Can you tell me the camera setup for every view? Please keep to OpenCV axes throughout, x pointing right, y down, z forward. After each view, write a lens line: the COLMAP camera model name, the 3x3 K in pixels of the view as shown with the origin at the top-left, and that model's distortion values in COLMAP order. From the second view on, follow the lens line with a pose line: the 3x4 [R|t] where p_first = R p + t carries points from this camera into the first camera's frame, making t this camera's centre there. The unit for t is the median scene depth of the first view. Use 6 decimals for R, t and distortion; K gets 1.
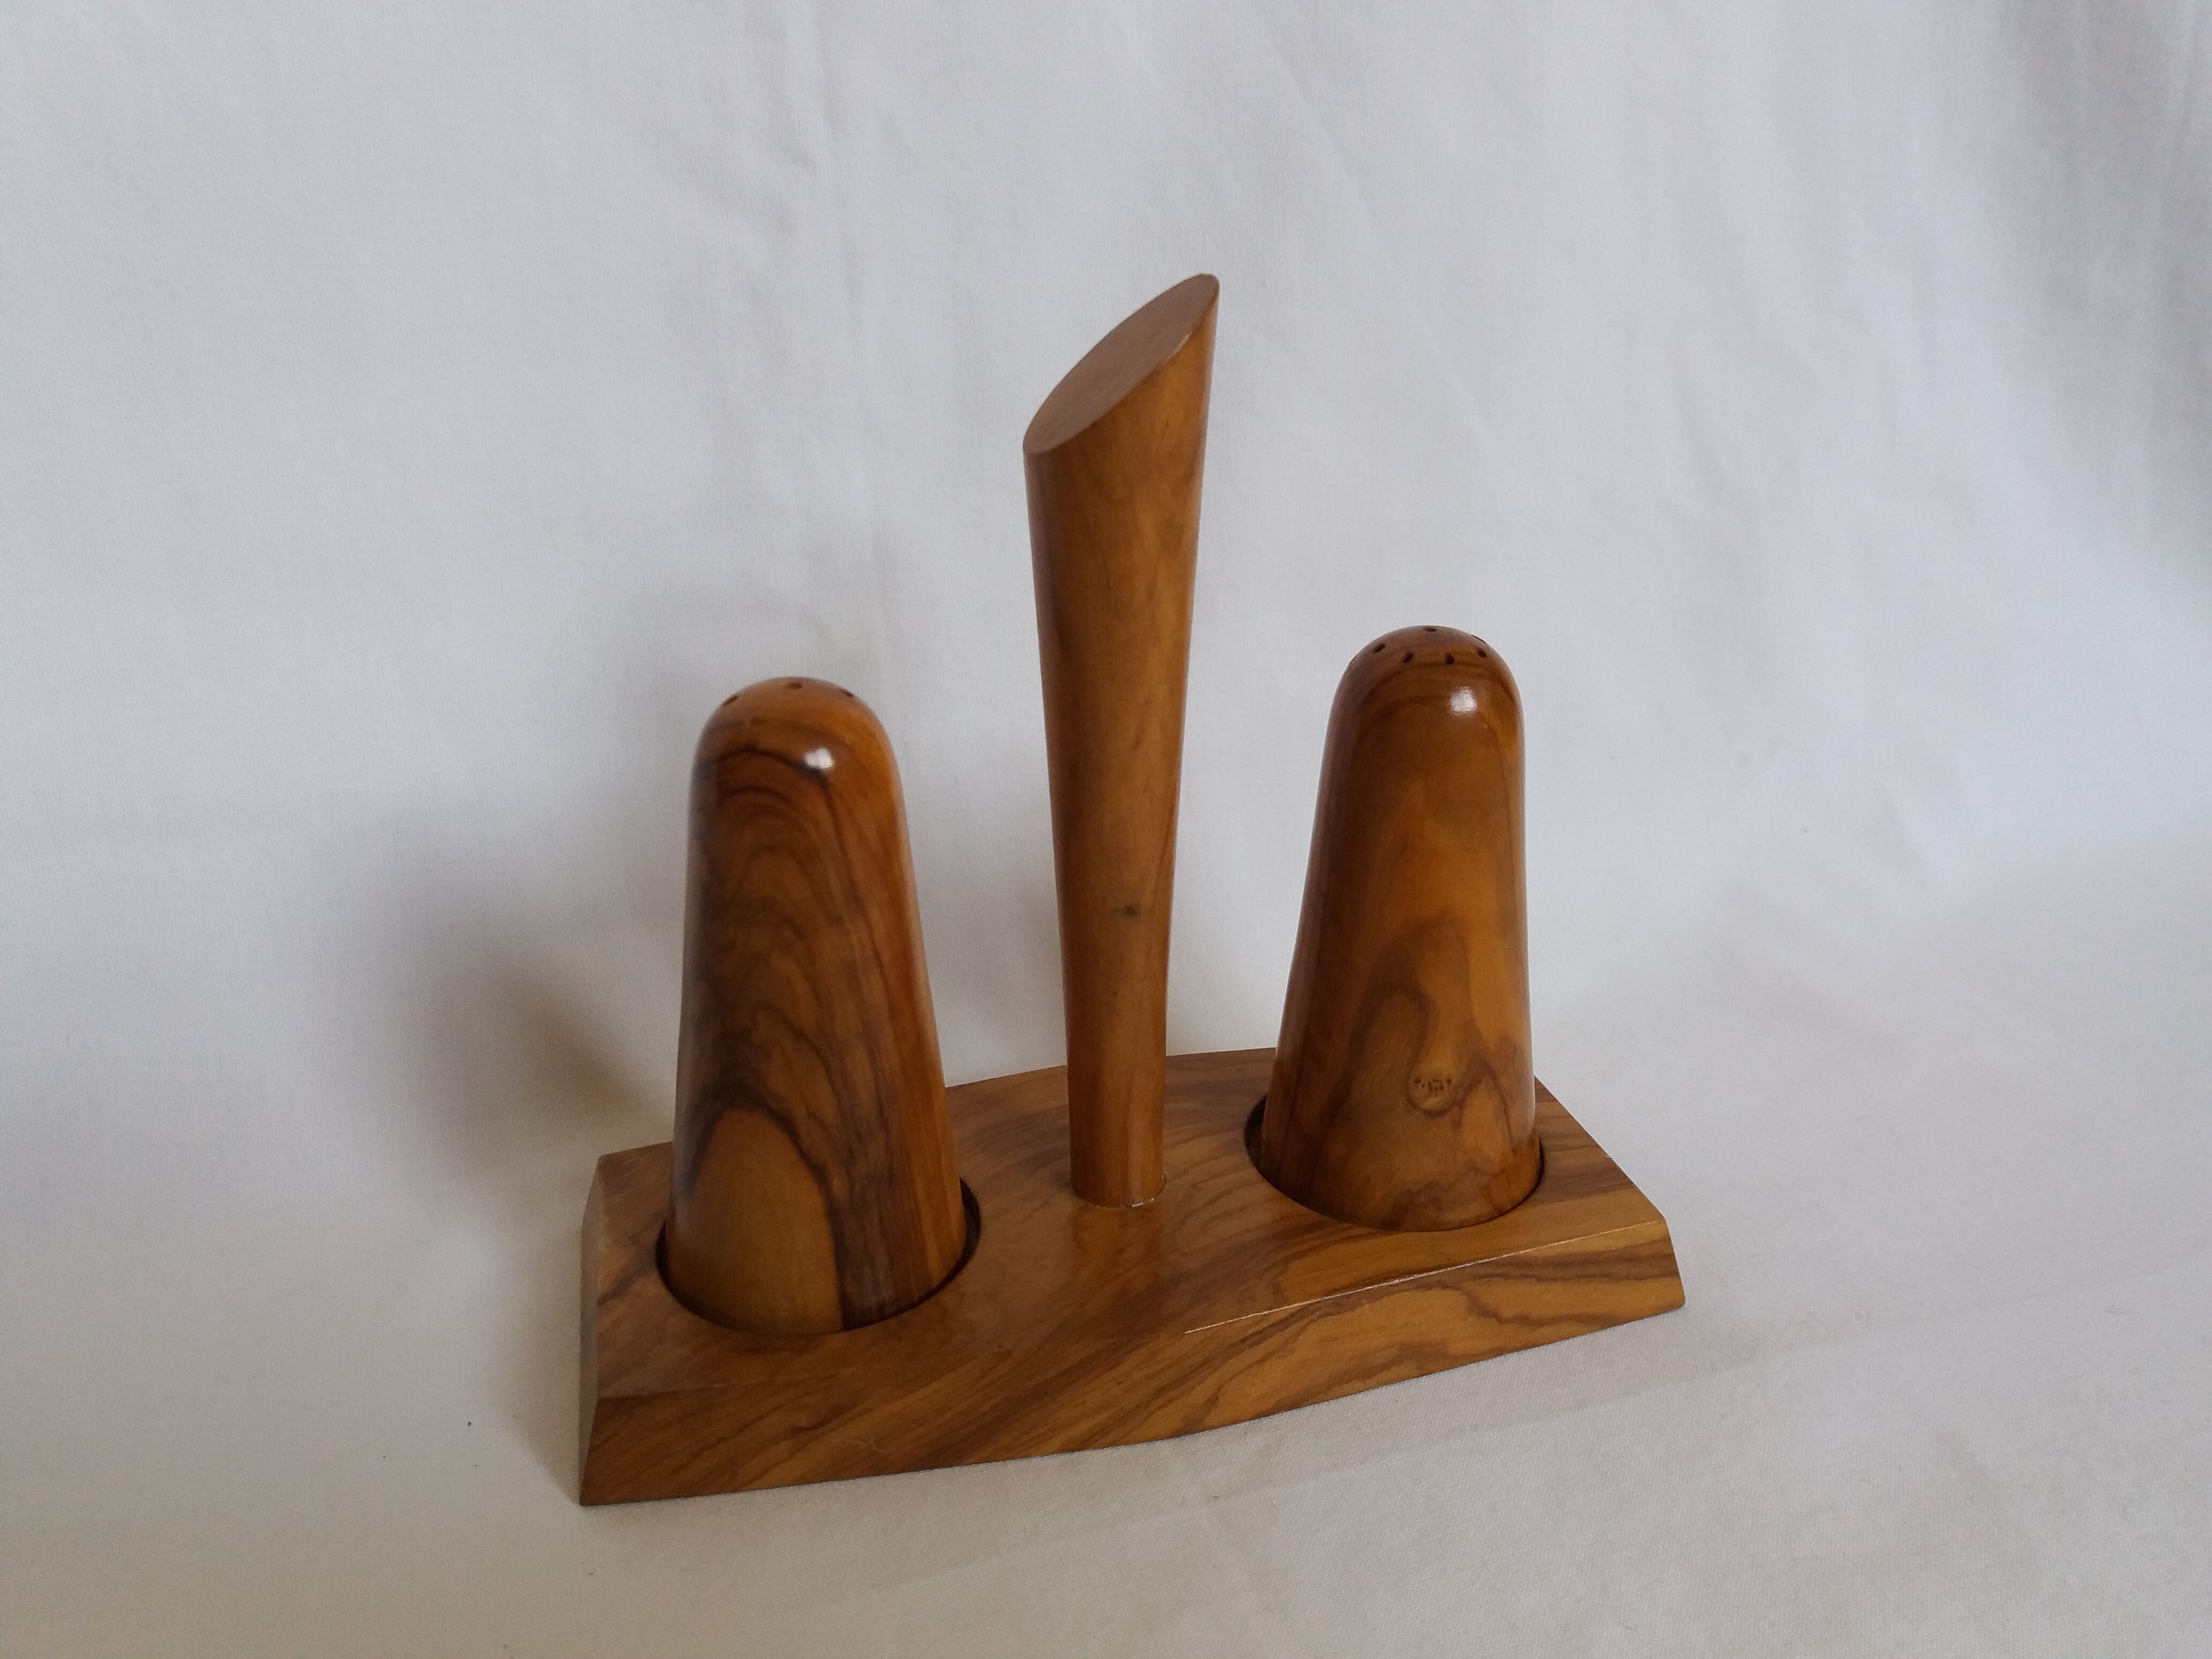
lens RADIAL K [[1810.4, 0, 1106.0], [0, 1810.4, 829.5], [0, 0, 1]] dist [0.247907, -0.810491]
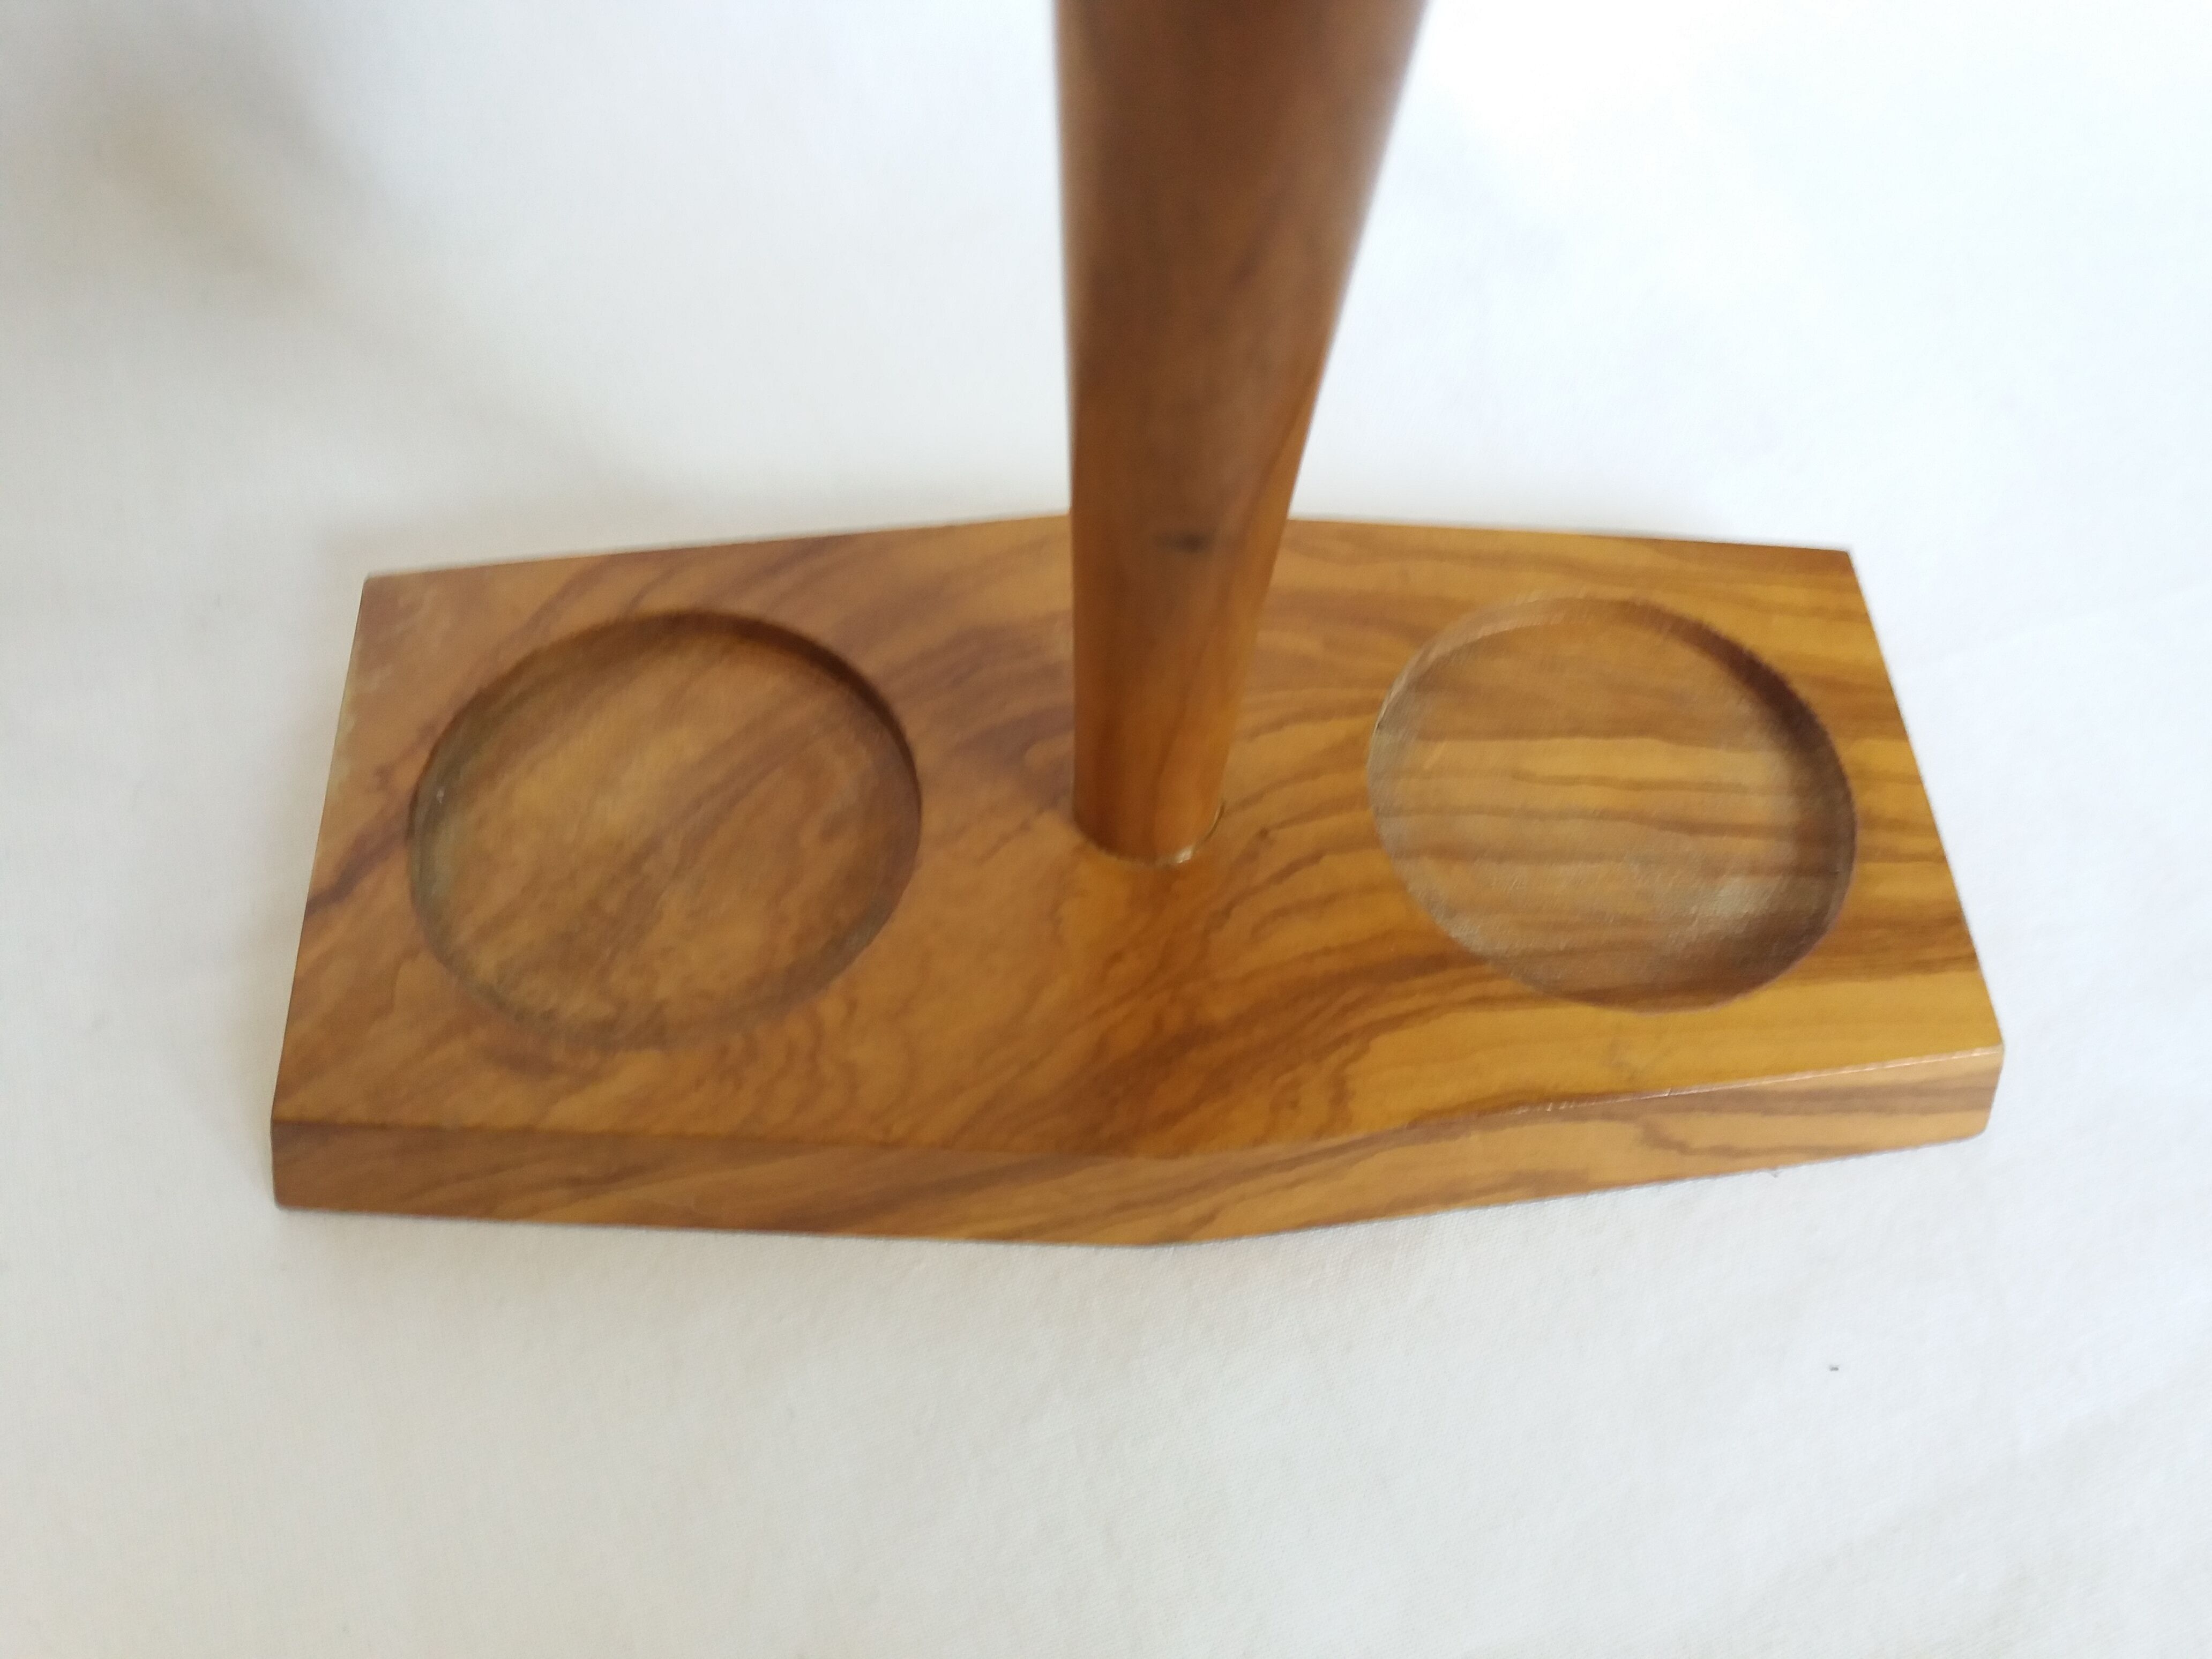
lens RADIAL K [[1810.4, 0, 1106.0], [0, 1810.4, 829.5], [0, 0, 1]] dist [0.247907, -0.810491]
pose [[0.980164, 0.189853, -0.056866, 0.032847], [-0.117281, 0.786940, 0.605781, -0.190988], [0.159760, -0.587096, 0.793596, 0.541771]]
